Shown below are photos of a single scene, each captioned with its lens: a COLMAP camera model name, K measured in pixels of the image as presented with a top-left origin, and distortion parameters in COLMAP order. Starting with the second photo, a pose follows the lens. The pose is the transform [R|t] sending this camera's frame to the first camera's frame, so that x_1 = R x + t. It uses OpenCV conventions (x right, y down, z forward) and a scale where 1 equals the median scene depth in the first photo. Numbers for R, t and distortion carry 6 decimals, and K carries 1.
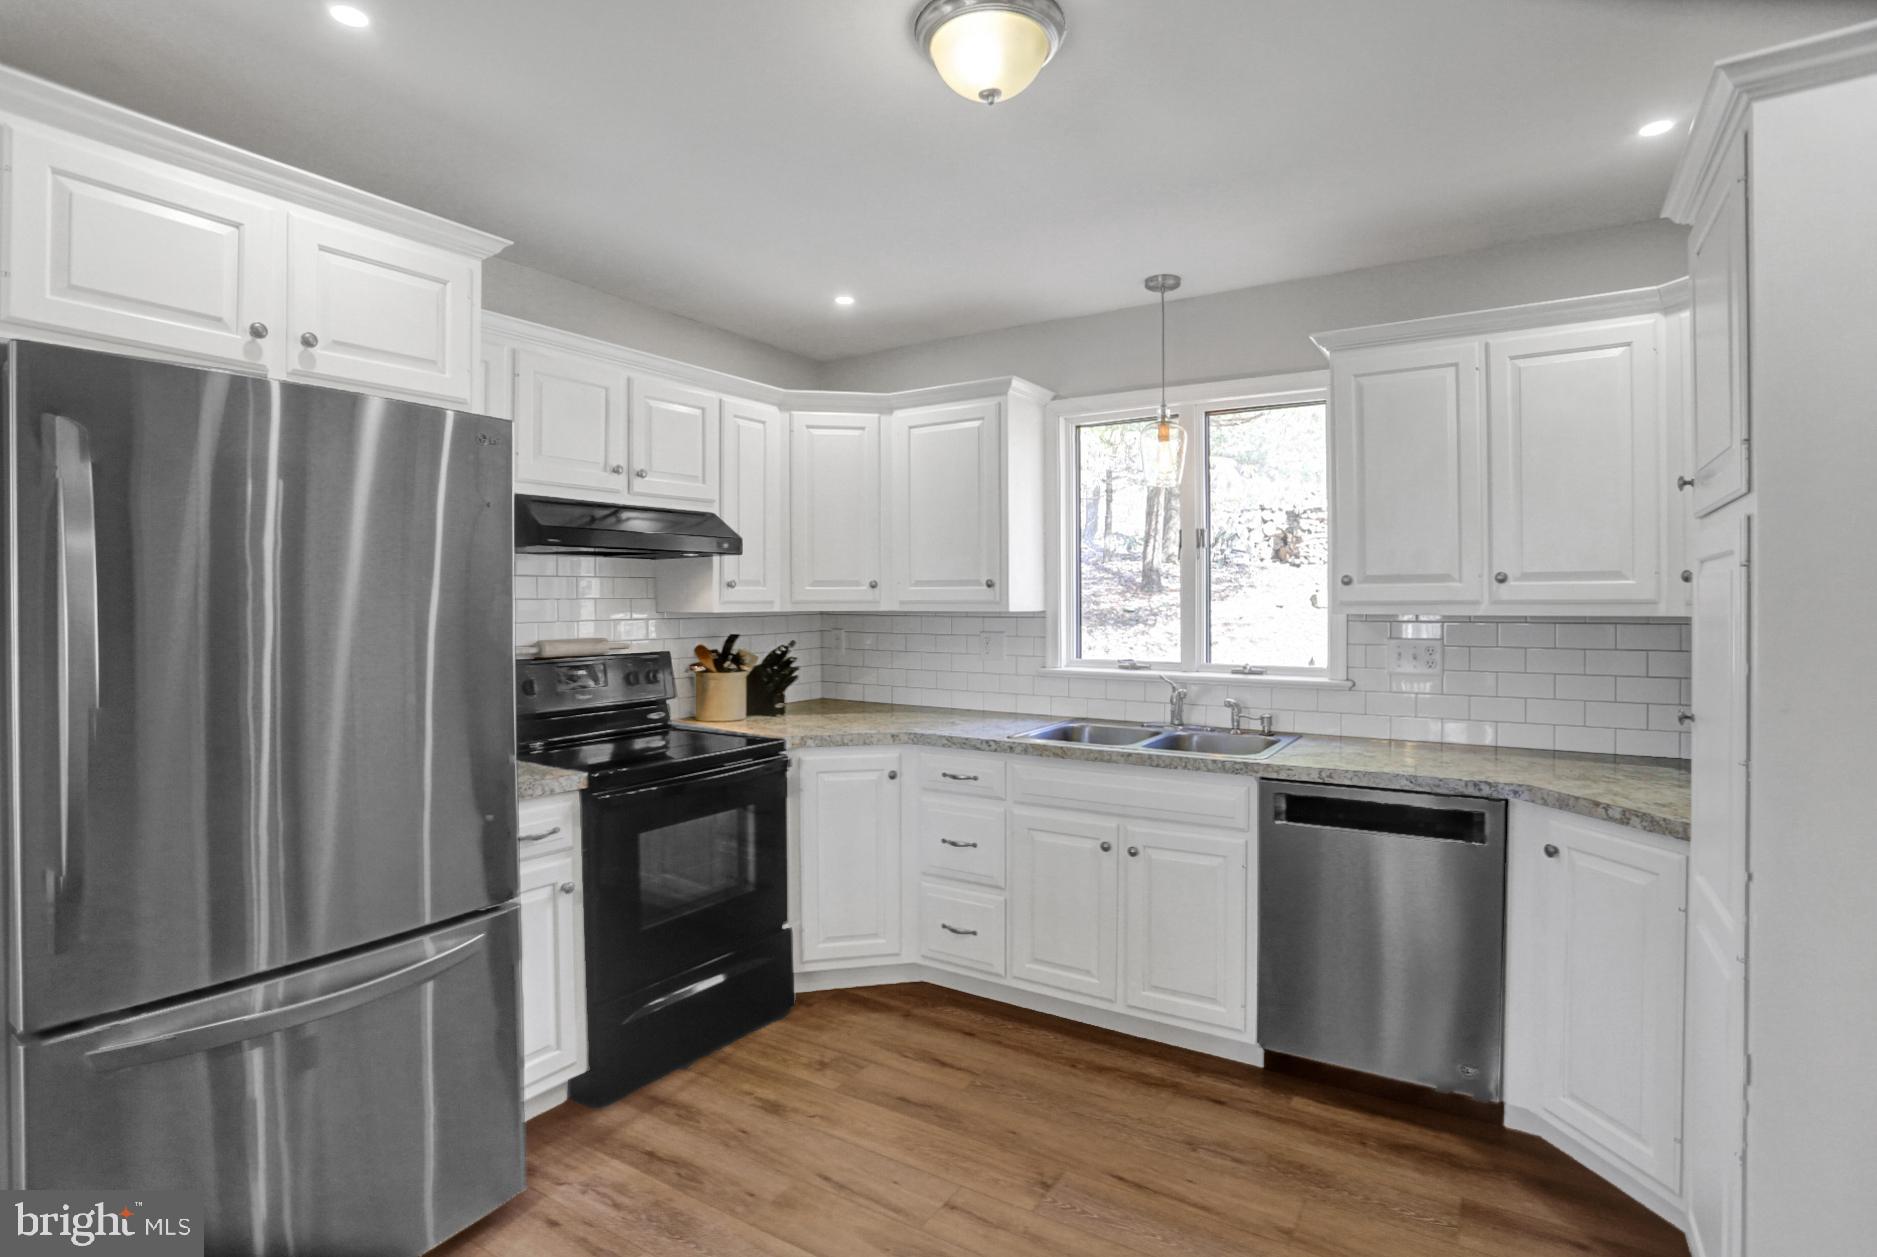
lens RADIAL K [[935.4, 0, 944.3], [0, 935.4, 599.8], [0, 0, 1]] dist [-0.039700, 0.001215]
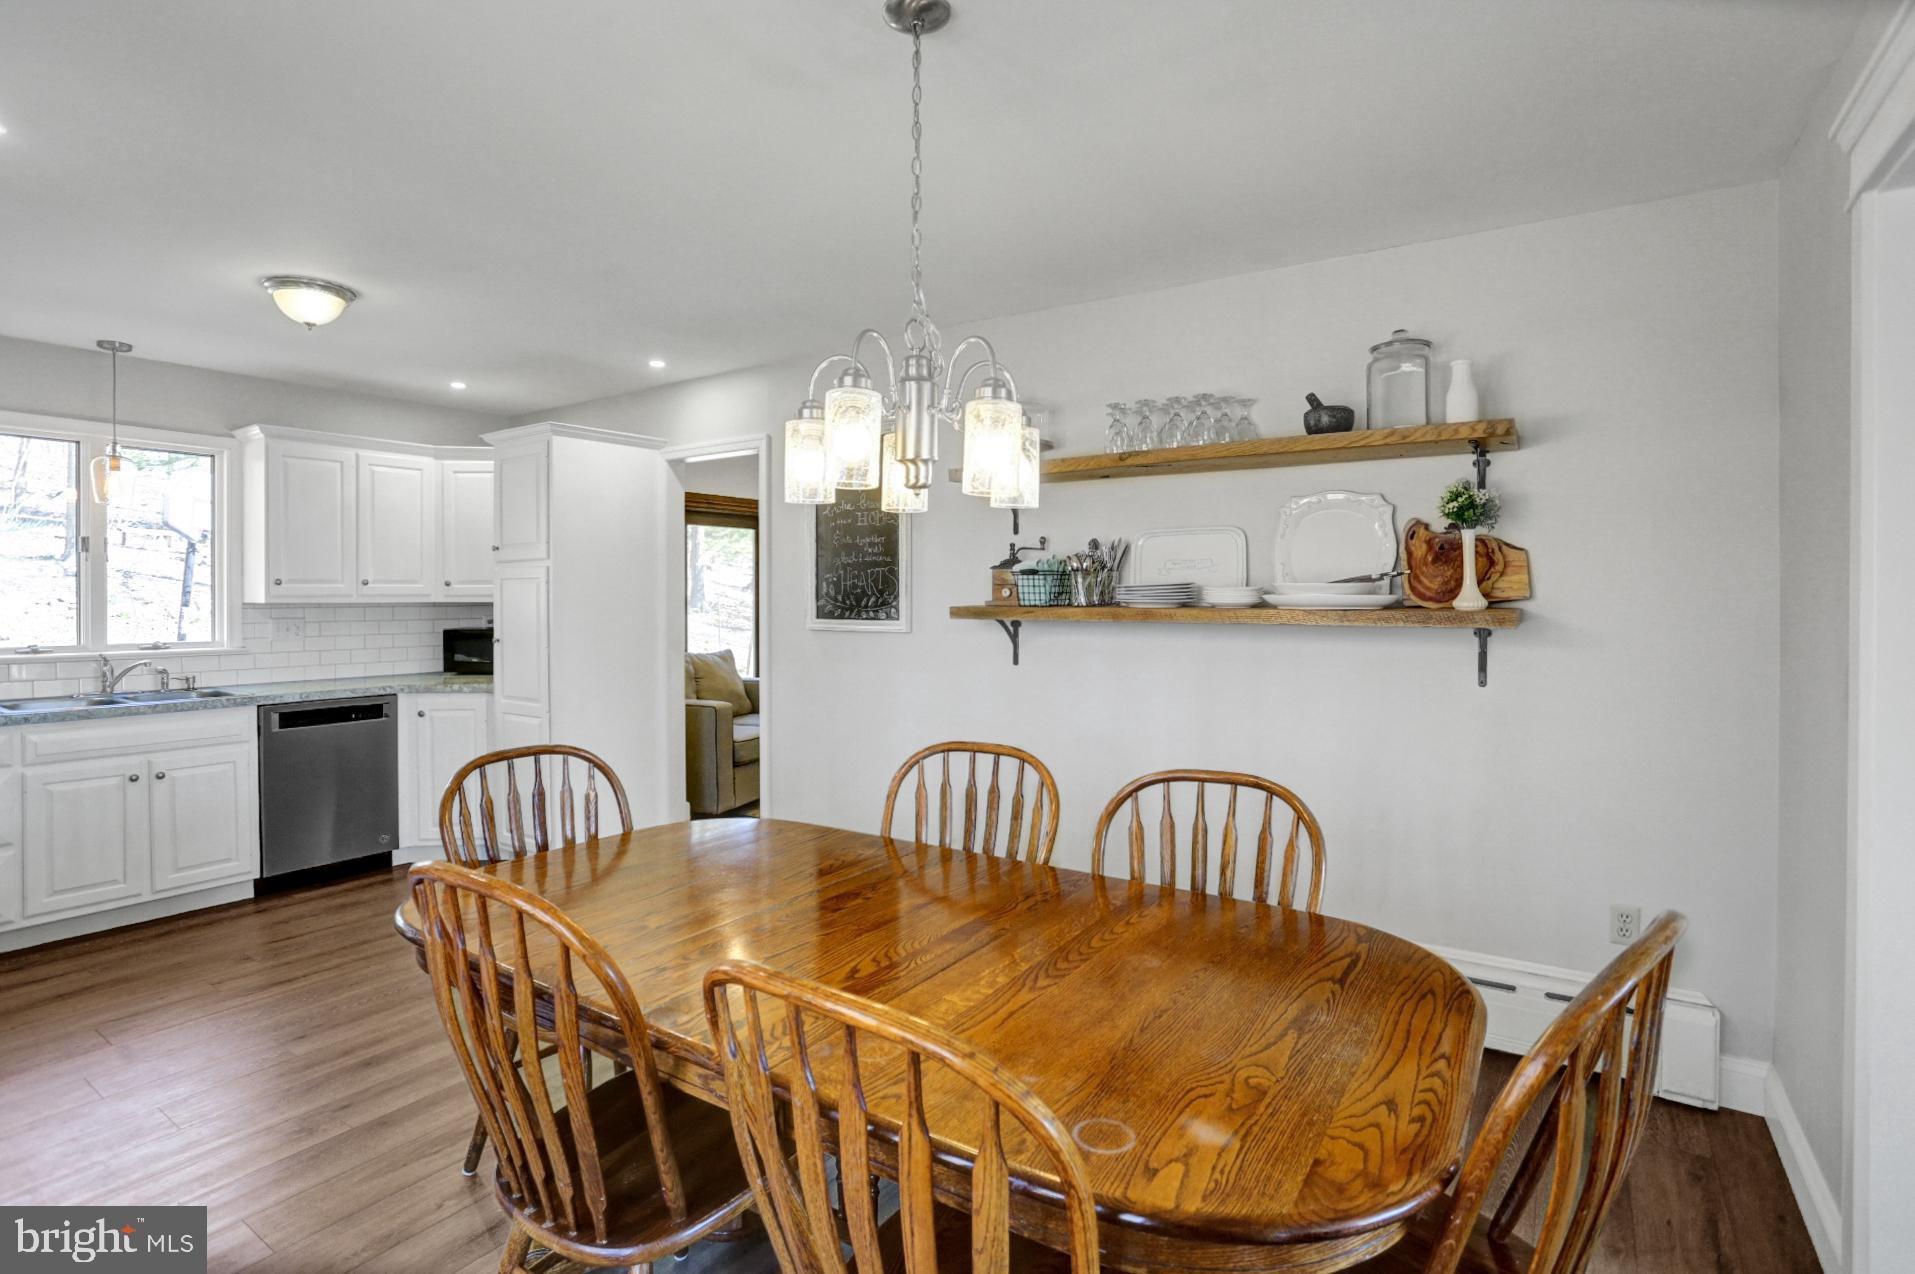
lens RADIAL K [[954.3, 0, 963.5], [0, 954.3, 607.7], [0, 0, 1]] dist [-0.039700, 0.001215]
pose [[0.017382, -0.012628, 0.999769, -1.229035], [-0.002177, 0.999917, 0.012667, 0.000624], [-0.999847, -0.002397, 0.017353, -0.232566]]
